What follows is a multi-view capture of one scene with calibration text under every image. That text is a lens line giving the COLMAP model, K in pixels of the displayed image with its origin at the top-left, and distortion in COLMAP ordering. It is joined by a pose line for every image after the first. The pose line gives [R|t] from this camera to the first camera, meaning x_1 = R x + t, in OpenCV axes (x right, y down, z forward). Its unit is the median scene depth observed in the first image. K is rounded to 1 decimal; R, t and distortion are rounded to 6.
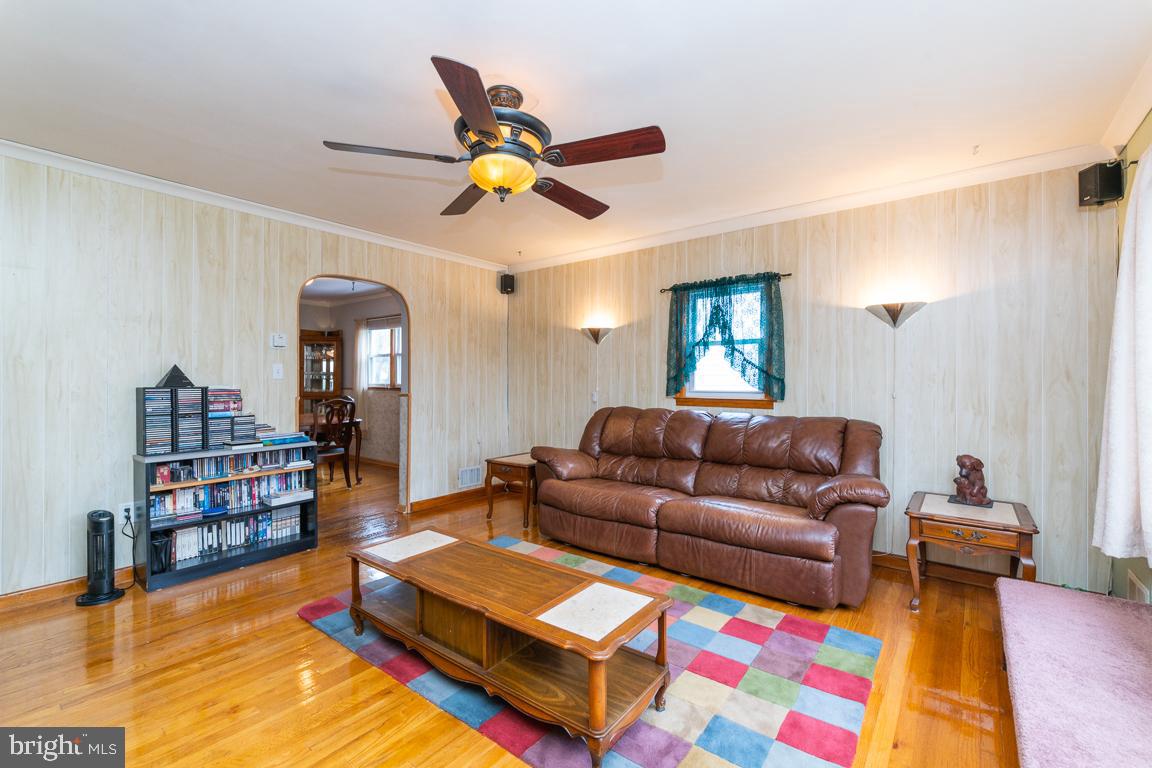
lens RADIAL K [[497.2, 0, 576.4], [0, 497.2, 382.4], [0, 0, 1]] dist [-0.000316, 0.000005]
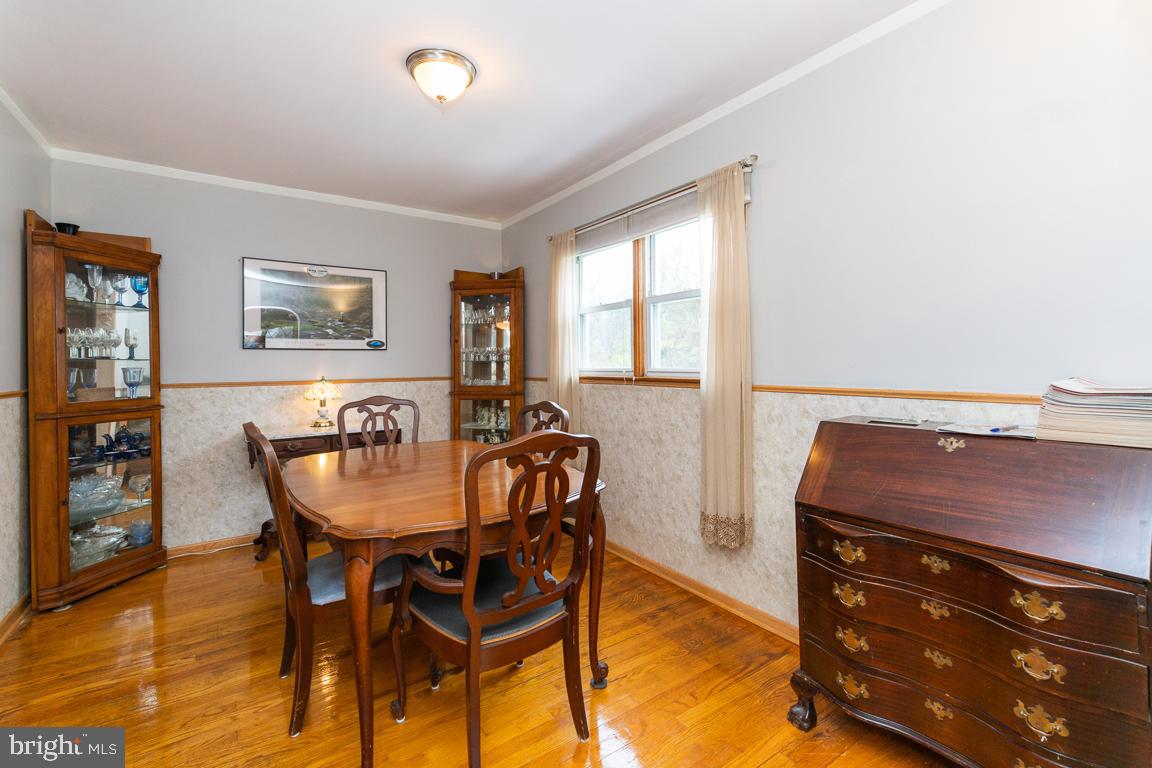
lens RADIAL K [[497.2, 0, 575.3], [0, 497.2, 377.7], [0, 0, 1]] dist [-0.000316, 0.000005]
pose [[0.954558, -0.004577, -0.297989, -0.276161], [0.010012, 0.999810, 0.016715, 0.002942], [0.297856, -0.018939, 0.954423, 0.537792]]
